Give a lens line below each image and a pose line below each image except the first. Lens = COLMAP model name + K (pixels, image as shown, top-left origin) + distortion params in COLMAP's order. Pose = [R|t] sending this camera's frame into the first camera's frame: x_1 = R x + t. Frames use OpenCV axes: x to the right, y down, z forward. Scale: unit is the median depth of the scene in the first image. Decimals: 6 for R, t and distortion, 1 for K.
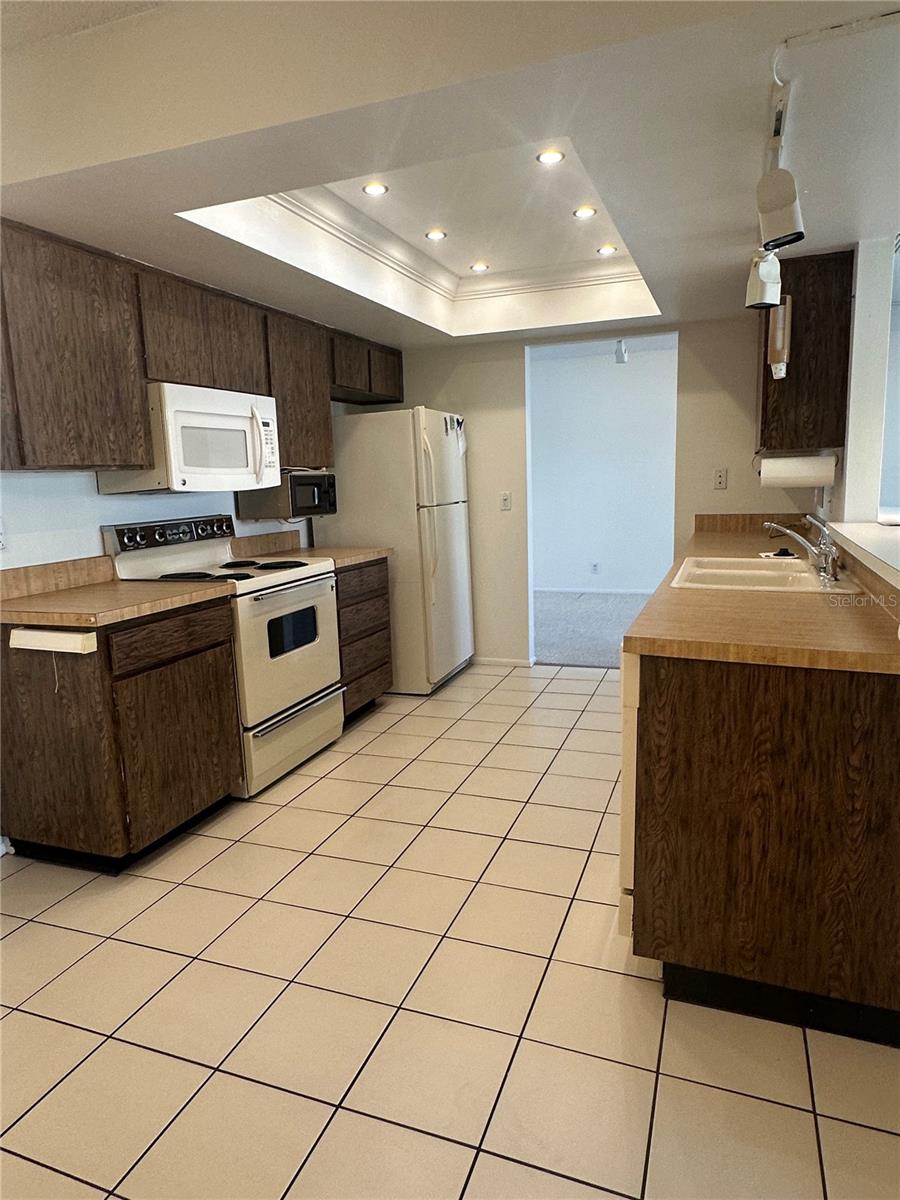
lens RADIAL K [[745.5, 0, 450.0], [0, 745.5, 600.0], [0, 0, 1]] dist [-0.003938, 0.000194]
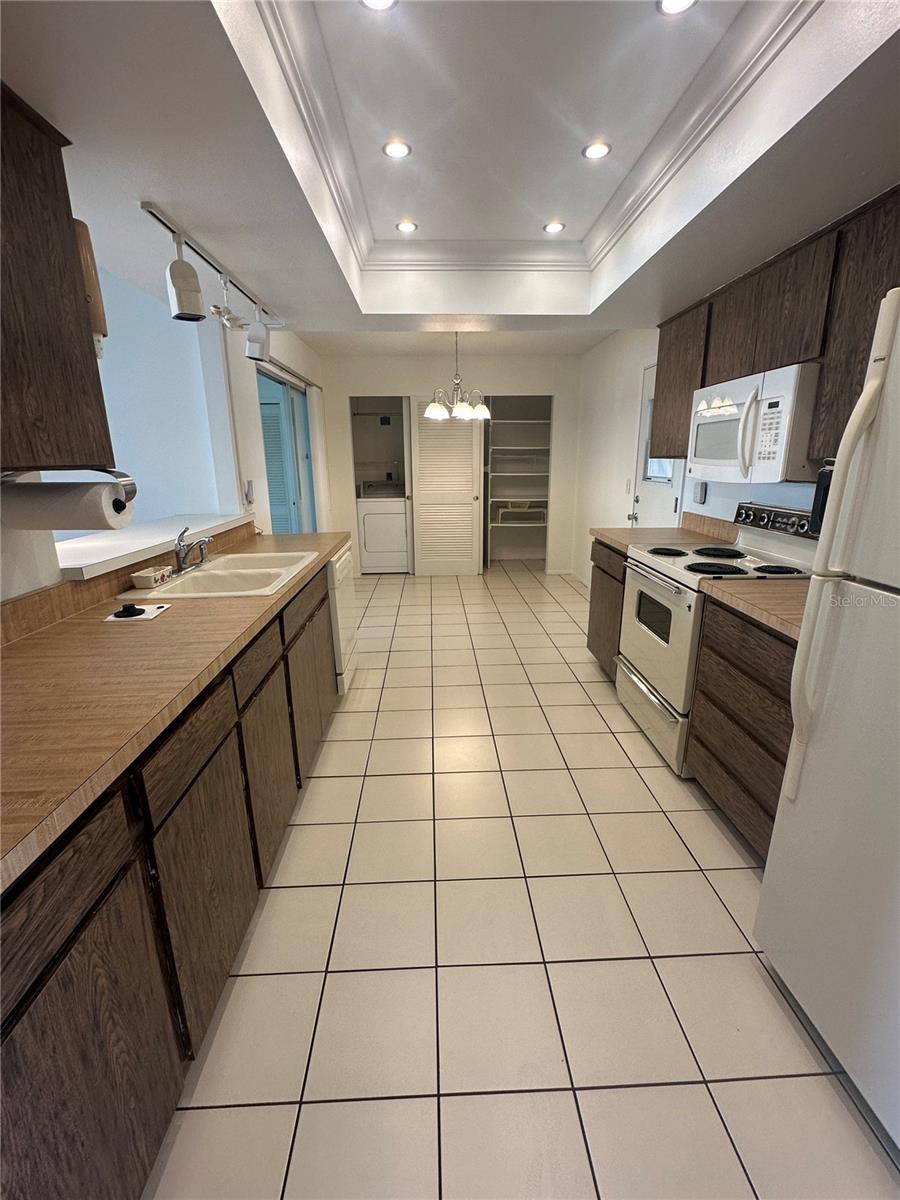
lens RADIAL K [[517.8, 0, 450.0], [0, 517.8, 600.0], [0, 0, 1]] dist [0.000009, 0.000055]
pose [[-0.921960, 0.142526, -0.360107, 0.311413], [-0.026422, 0.904507, 0.425639, -0.275749], [0.386384, 0.401937, -0.830153, 1.423856]]
